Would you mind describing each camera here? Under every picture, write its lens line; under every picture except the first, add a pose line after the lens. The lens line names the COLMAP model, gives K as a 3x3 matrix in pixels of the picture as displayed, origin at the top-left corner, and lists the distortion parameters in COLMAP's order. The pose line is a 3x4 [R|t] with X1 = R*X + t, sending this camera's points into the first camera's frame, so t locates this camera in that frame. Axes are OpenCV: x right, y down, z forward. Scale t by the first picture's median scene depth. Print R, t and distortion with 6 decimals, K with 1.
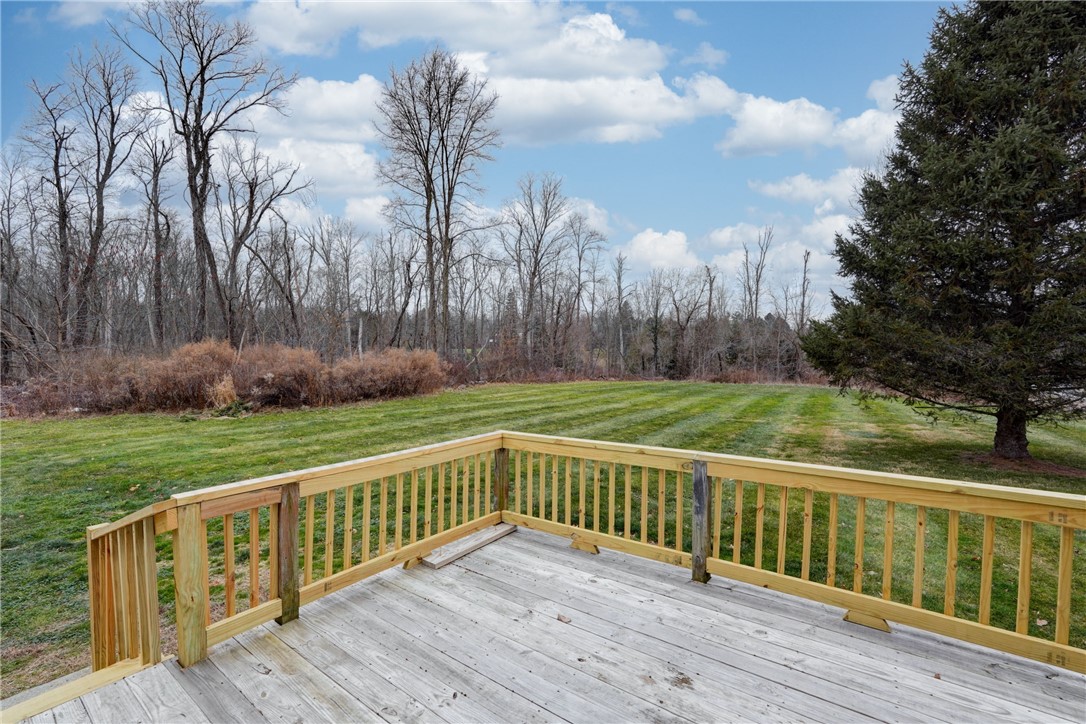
lens RADIAL K [[487.6, 0, 543.1], [0, 487.6, 354.3], [0, 0, 1]] dist [-0.014310, 0.010475]
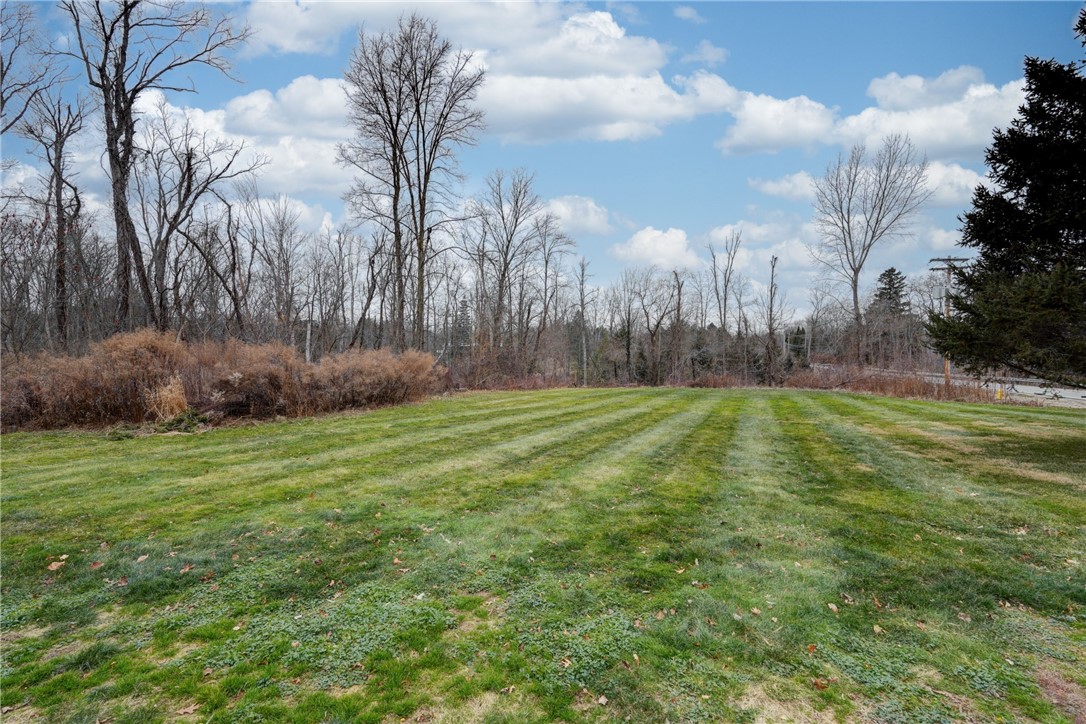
lens RADIAL K [[487.6, 0, 543.1], [0, 487.6, 354.3], [0, 0, 1]] dist [-0.014310, 0.010475]
pose [[0.992680, -0.006543, 0.120595, -0.101004], [0.009563, 0.999654, -0.024485, 0.018302], [-0.120393, 0.025459, 0.992400, 0.108363]]
